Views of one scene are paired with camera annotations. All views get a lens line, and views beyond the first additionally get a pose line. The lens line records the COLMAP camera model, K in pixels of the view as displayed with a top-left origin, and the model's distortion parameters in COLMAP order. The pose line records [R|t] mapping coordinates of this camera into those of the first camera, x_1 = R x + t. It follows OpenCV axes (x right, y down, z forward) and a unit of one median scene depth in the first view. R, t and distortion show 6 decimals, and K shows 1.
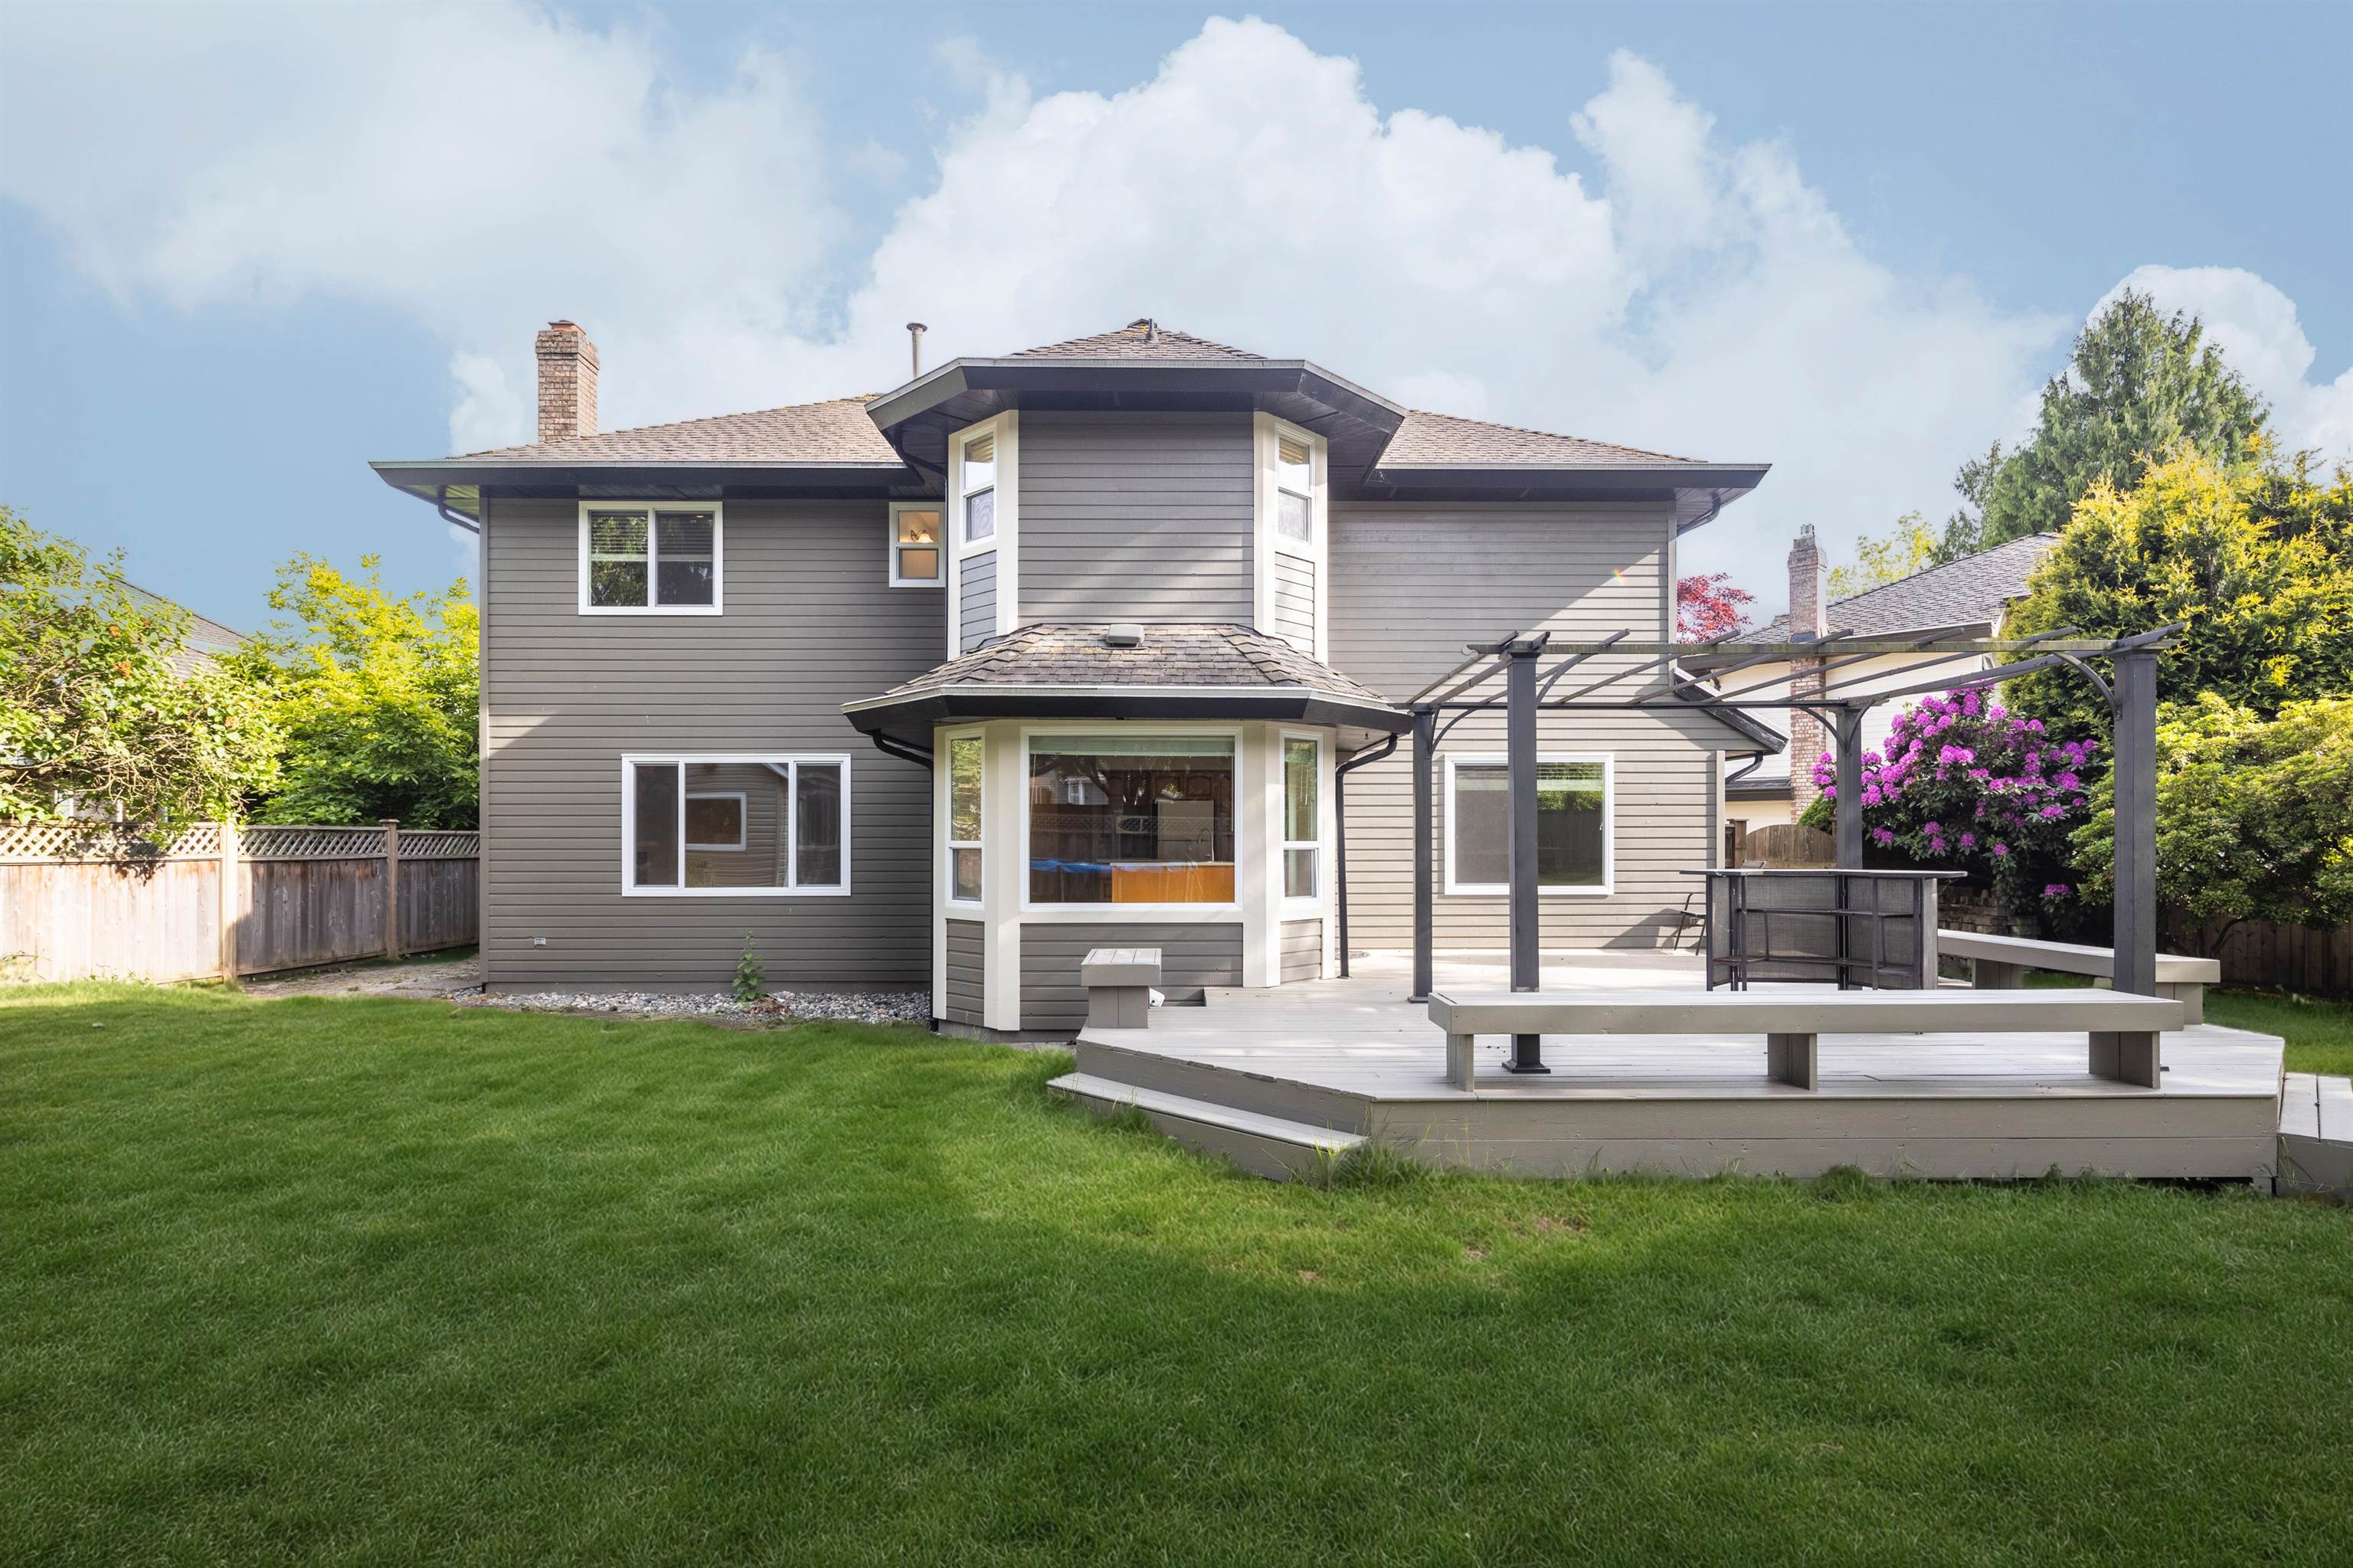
lens RADIAL K [[1096.0, 0, 1178.5], [0, 1096.0, 820.4], [0, 0, 1]] dist [-0.000001, -0.000280]
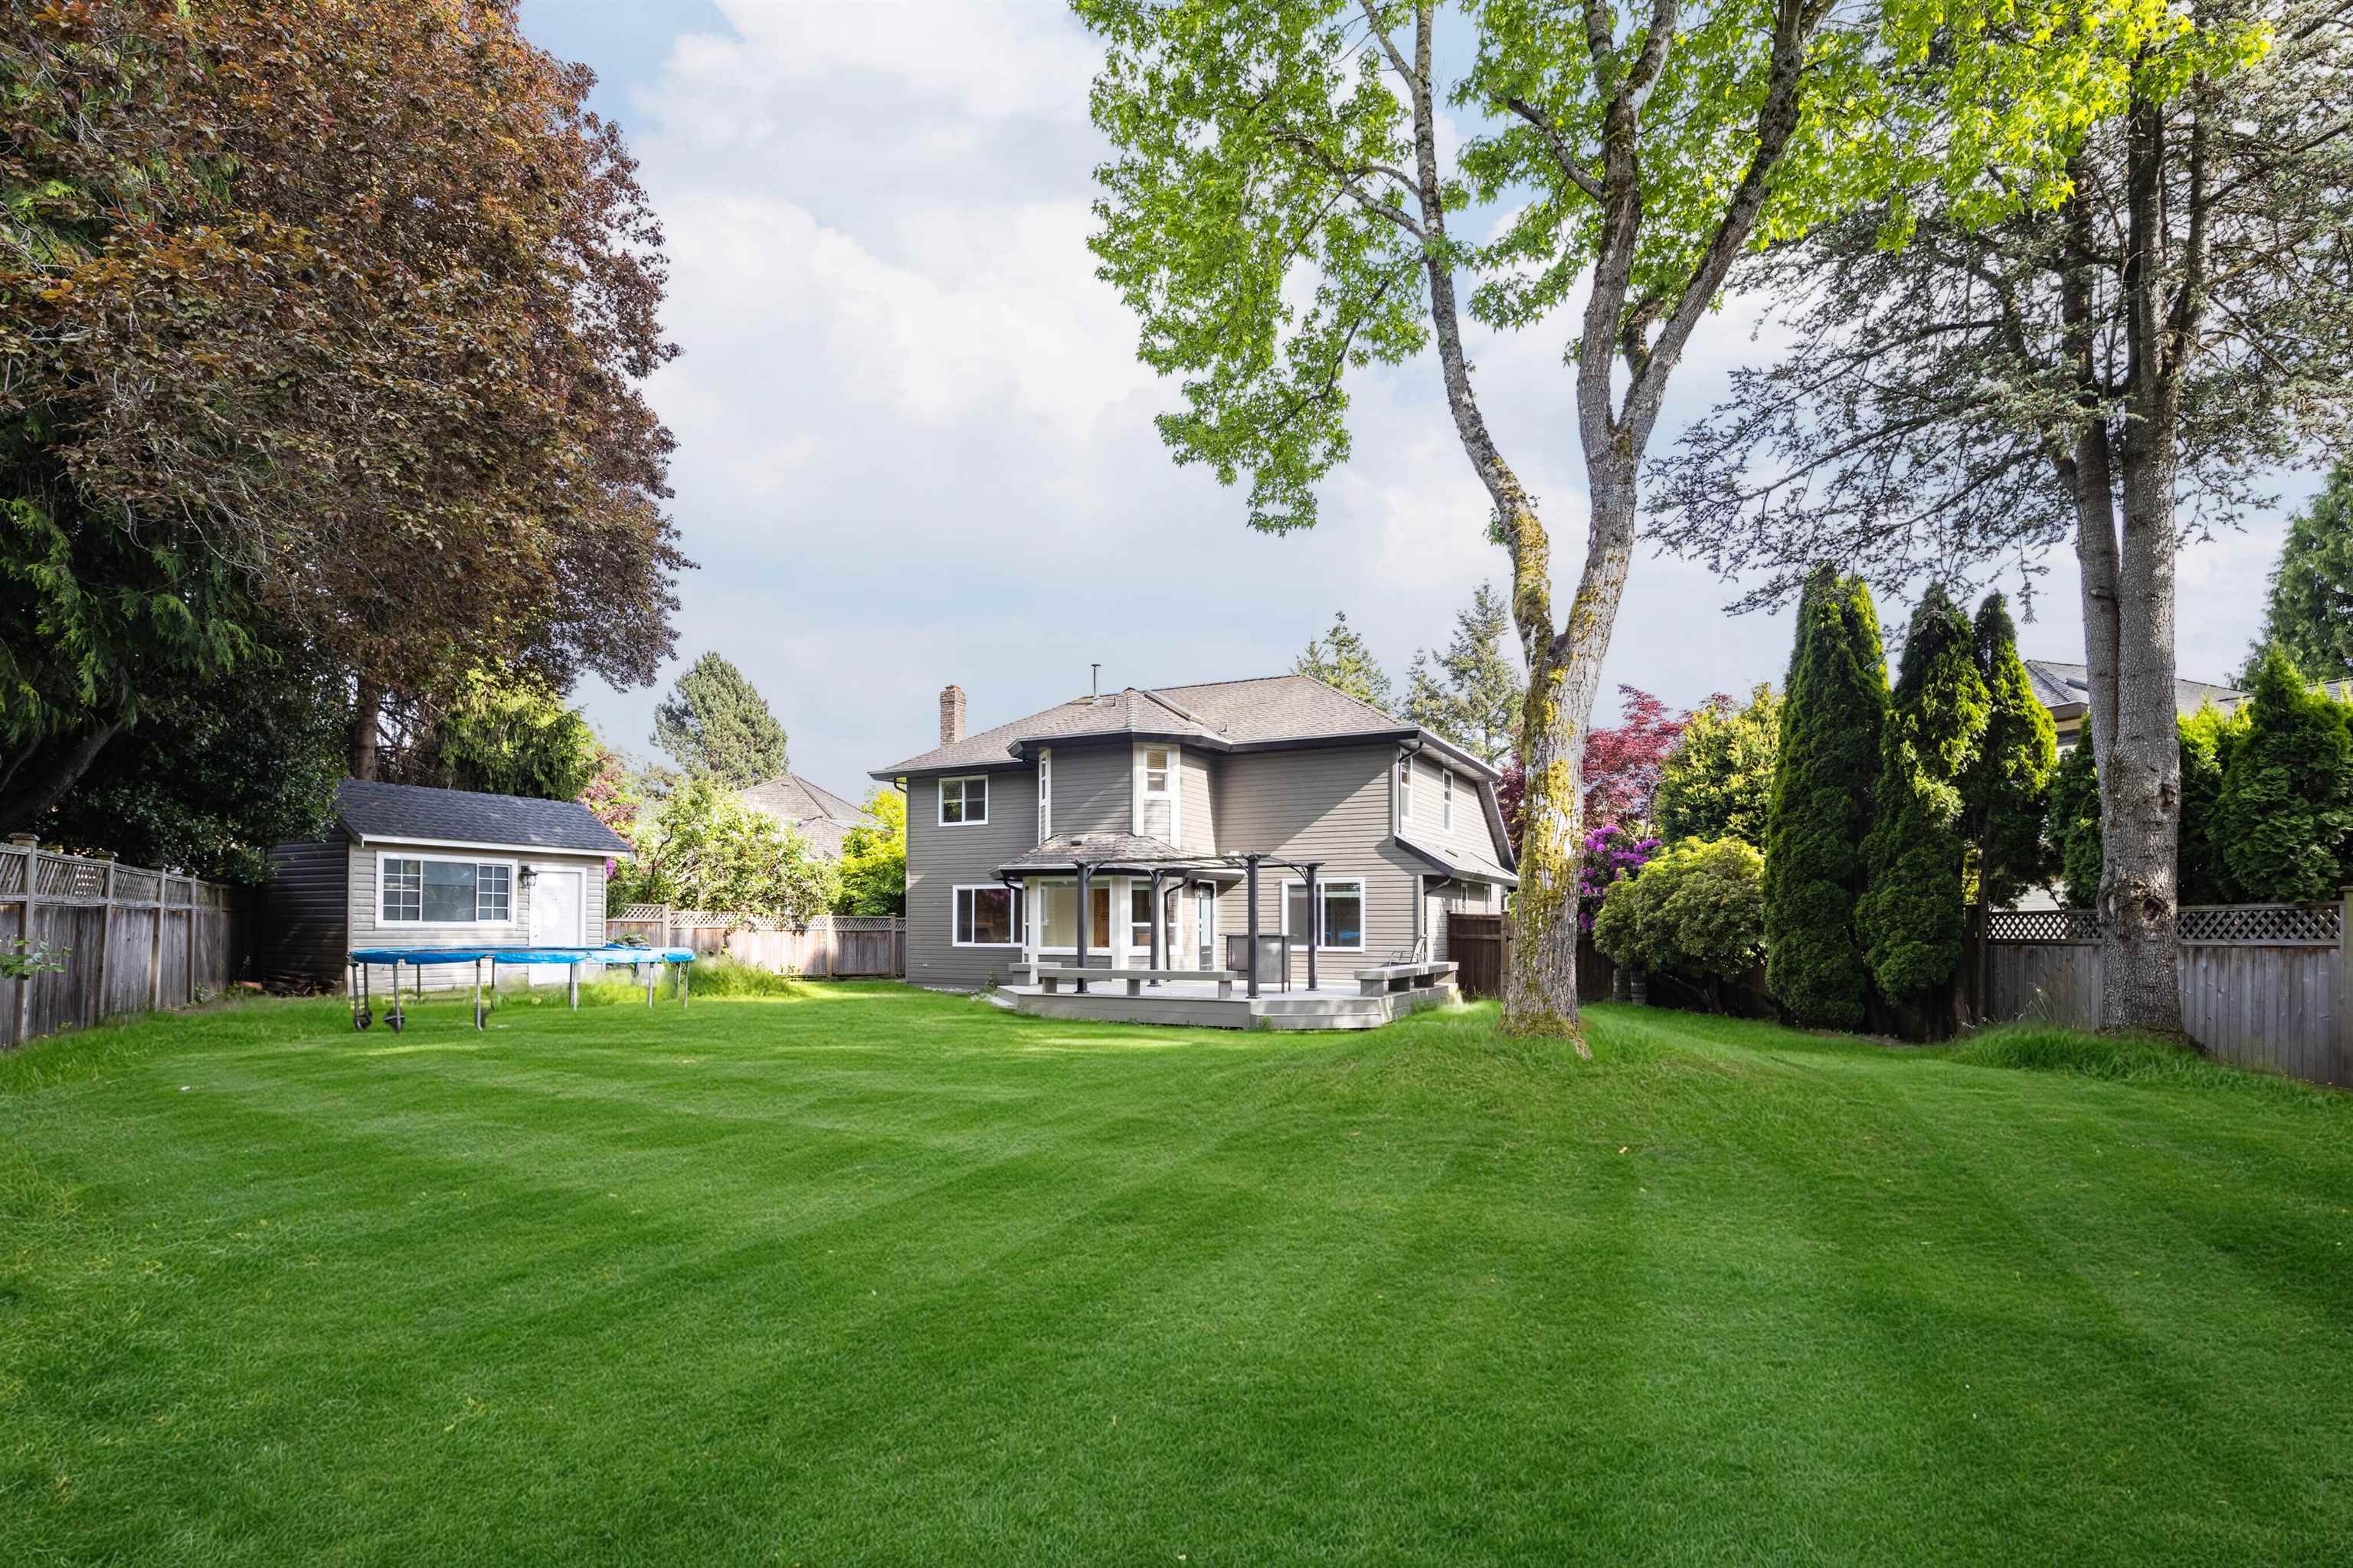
lens RADIAL K [[1096.0, 0, 1178.5], [0, 1096.0, 820.4], [0, 0, 1]] dist [-0.000001, -0.000280]
pose [[0.888479, -0.042485, -0.456947, 0.988376], [0.007835, 0.996965, -0.077459, -0.013657], [0.458851, 0.065241, 0.886115, -0.851280]]
